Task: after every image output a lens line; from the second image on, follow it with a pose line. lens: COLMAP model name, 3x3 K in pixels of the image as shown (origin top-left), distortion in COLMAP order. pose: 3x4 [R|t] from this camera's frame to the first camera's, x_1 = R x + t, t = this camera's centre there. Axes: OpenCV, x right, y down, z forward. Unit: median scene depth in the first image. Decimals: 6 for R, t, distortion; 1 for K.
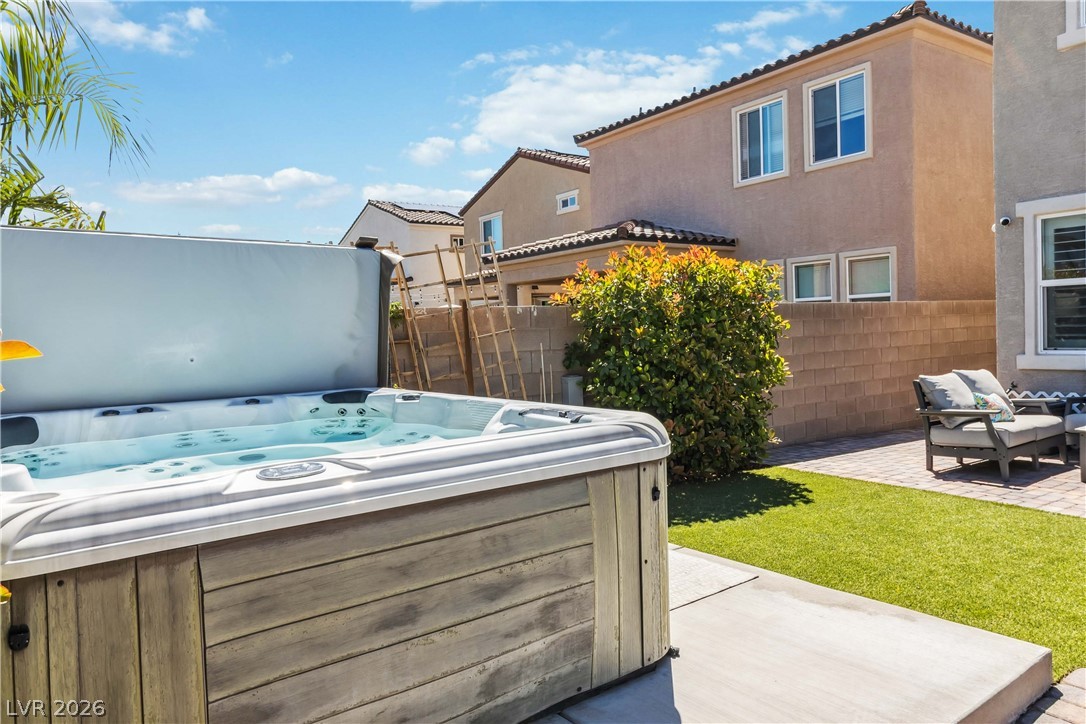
lens RADIAL K [[718.3, 0, 547.2], [0, 718.3, 354.0], [0, 0, 1]] dist [-0.004786, 0.004906]
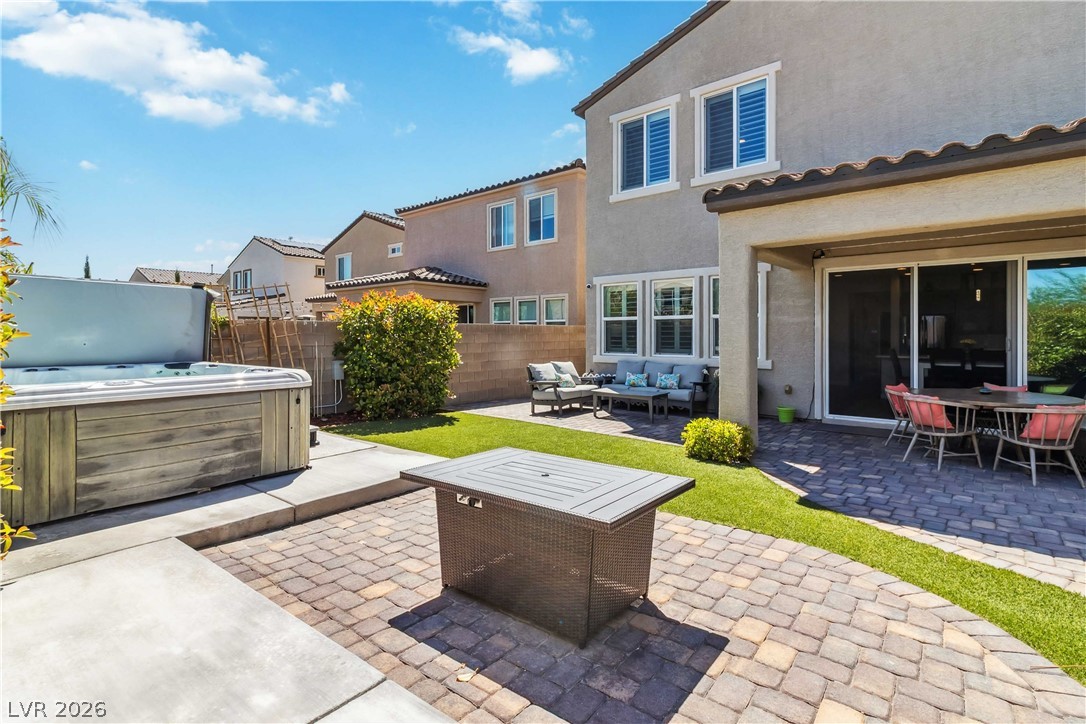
lens RADIAL K [[511.9, 0, 536.3], [0, 511.9, 338.7], [0, 0, 1]] dist [0.003127, 0.000078]
pose [[0.969503, 0.030196, 0.243211, 0.204647], [-0.023040, 0.999215, -0.032215, 0.006105], [-0.243993, 0.025629, 0.969438, -0.373614]]
